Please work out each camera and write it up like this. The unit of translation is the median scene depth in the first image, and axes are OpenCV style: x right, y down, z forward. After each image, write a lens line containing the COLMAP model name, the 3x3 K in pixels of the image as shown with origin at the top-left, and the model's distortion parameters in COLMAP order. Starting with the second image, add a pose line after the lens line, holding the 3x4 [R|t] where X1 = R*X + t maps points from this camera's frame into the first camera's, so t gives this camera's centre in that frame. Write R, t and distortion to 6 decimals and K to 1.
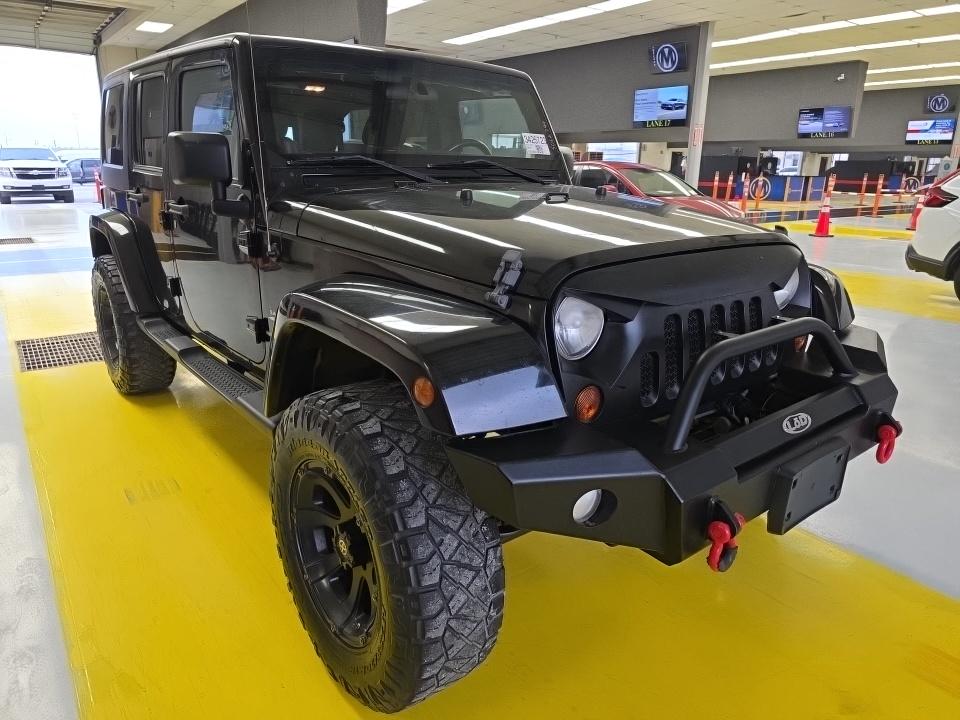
lens RADIAL K [[640.8, 0, 479.5], [0, 640.8, 362.0], [0, 0, 1]] dist [0.001854, 0.003137]
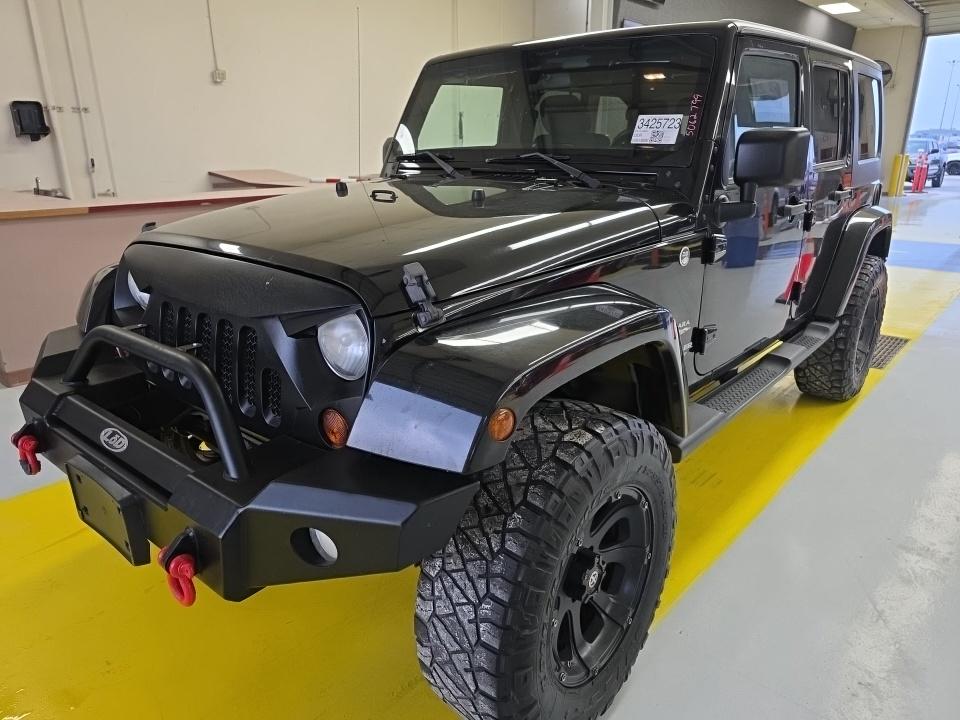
lens RADIAL K [[640.8, 0, 474.8], [0, 640.8, 364.9], [0, 0, 1]] dist [0.001854, 0.003137]
pose [[0.213131, 0.296322, -0.931004, 1.467055], [-0.277193, 0.932082, 0.233209, -0.377614], [0.936877, 0.208364, 0.280794, 1.219949]]
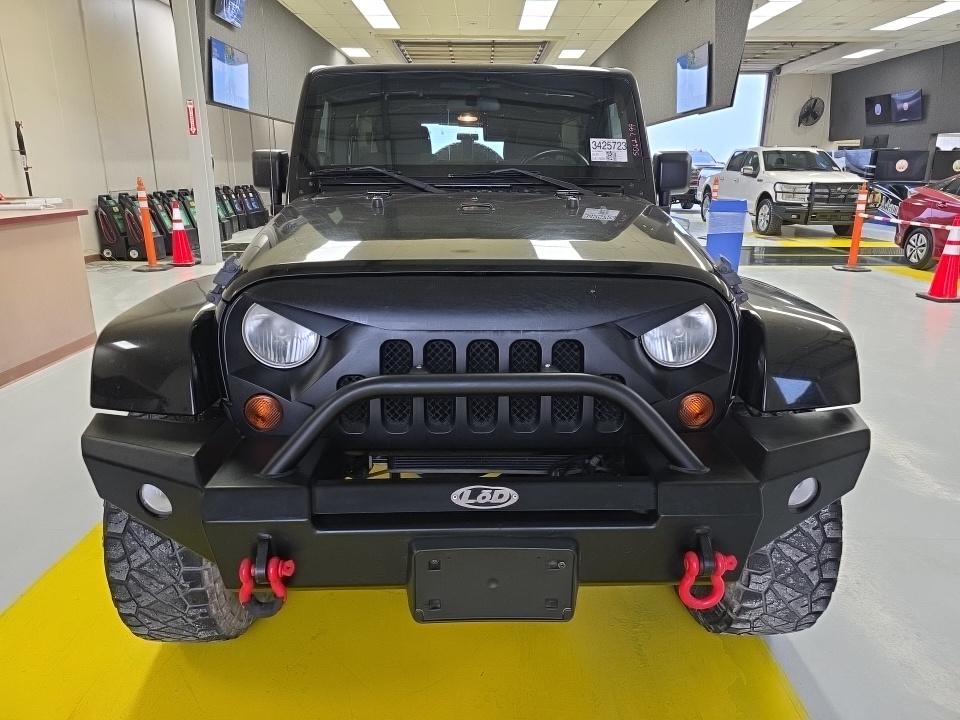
lens RADIAL K [[640.8, 0, 479.5], [0, 640.8, 351.9], [0, 0, 1]] dist [0.001854, 0.003137]
pose [[0.804078, 0.149910, -0.575314, 0.924568], [-0.165977, 0.985815, 0.024900, -0.099905], [0.570886, 0.075468, 0.817554, 0.341816]]
